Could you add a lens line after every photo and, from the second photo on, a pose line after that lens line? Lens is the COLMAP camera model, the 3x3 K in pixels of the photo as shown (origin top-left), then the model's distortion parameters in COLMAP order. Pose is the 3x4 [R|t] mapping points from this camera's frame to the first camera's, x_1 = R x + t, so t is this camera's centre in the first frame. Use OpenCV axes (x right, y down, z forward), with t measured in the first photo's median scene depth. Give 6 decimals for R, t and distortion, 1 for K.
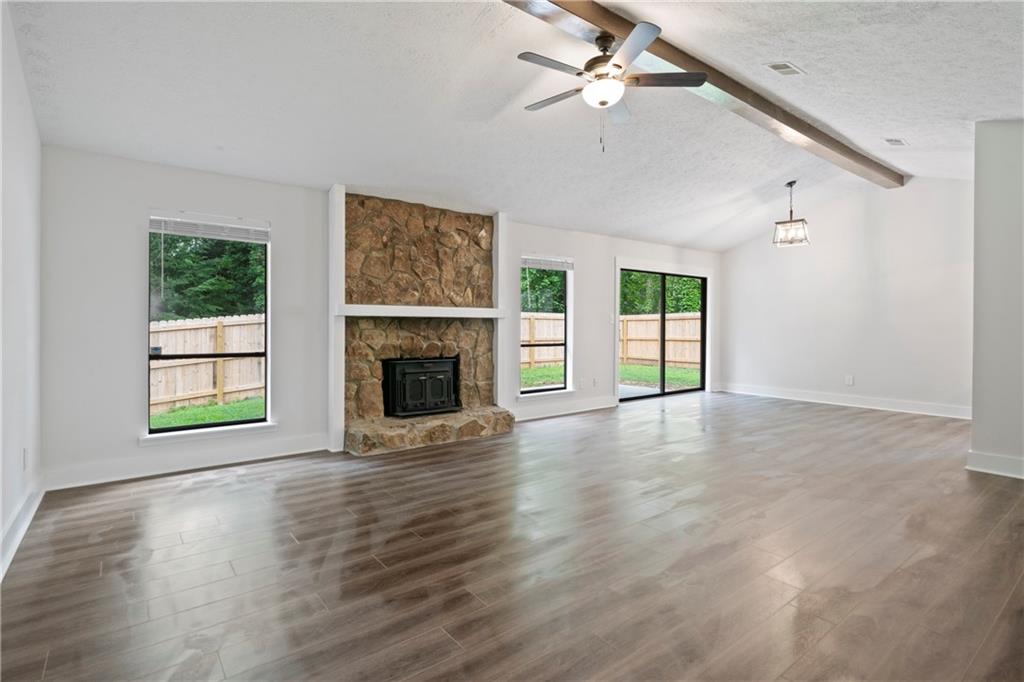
lens RADIAL K [[499.1, 0, 493.9], [0, 499.1, 331.6], [0, 0, 1]] dist [0.003380, -0.000279]
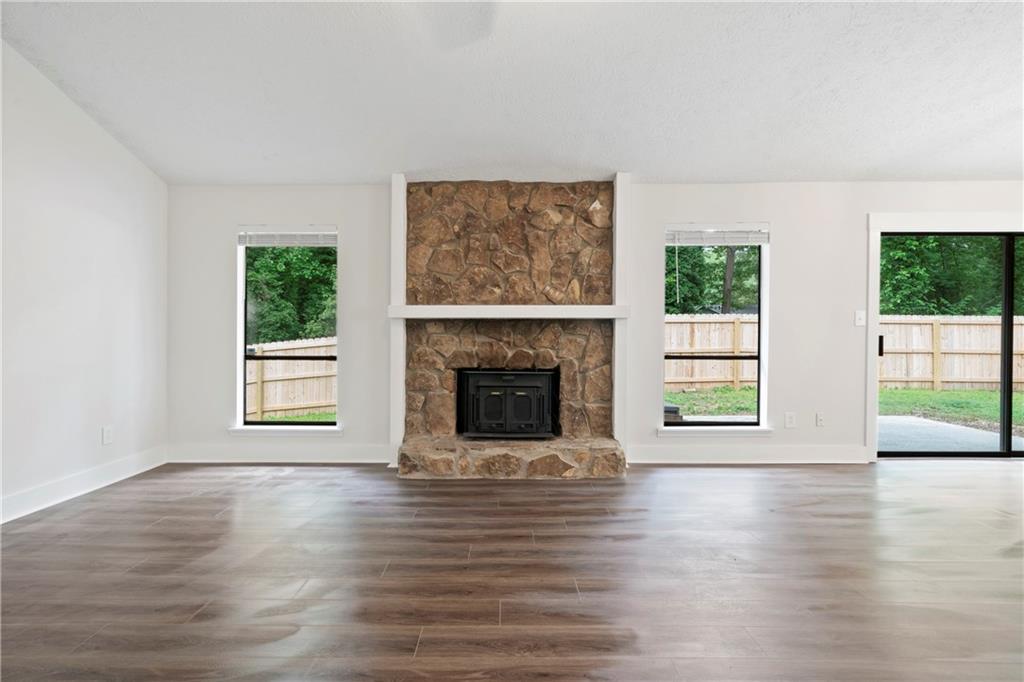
lens RADIAL K [[473.4, 0, 504.1], [0, 473.4, 338.9], [0, 0, 1]] dist [-0.001858, 0.000588]
pose [[0.795886, 0.006071, -0.605415, 0.325173], [-0.006620, 0.999977, 0.001325, 0.002955], [0.605410, 0.002953, 0.795908, 0.382212]]
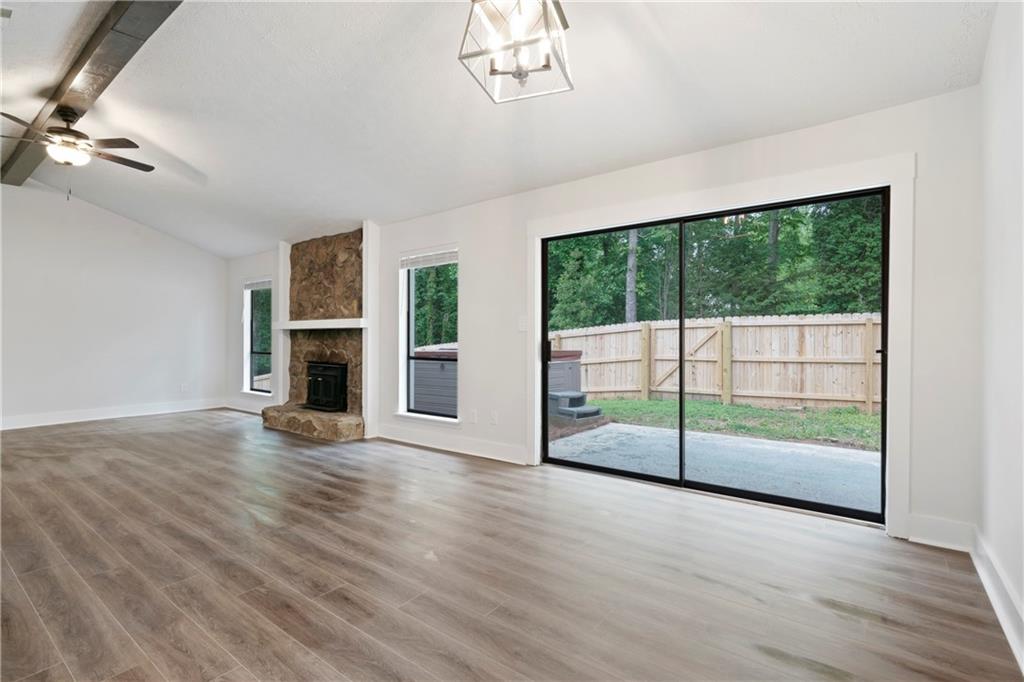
lens RADIAL K [[473.4, 0, 509.5], [0, 473.4, 341.5], [0, 0, 1]] dist [-0.001858, 0.000588]
pose [[0.284343, 0.004991, -0.958710, 1.086855], [-0.011186, 0.999936, 0.001888, -0.005650], [0.958657, 0.010187, 0.284380, 1.104859]]
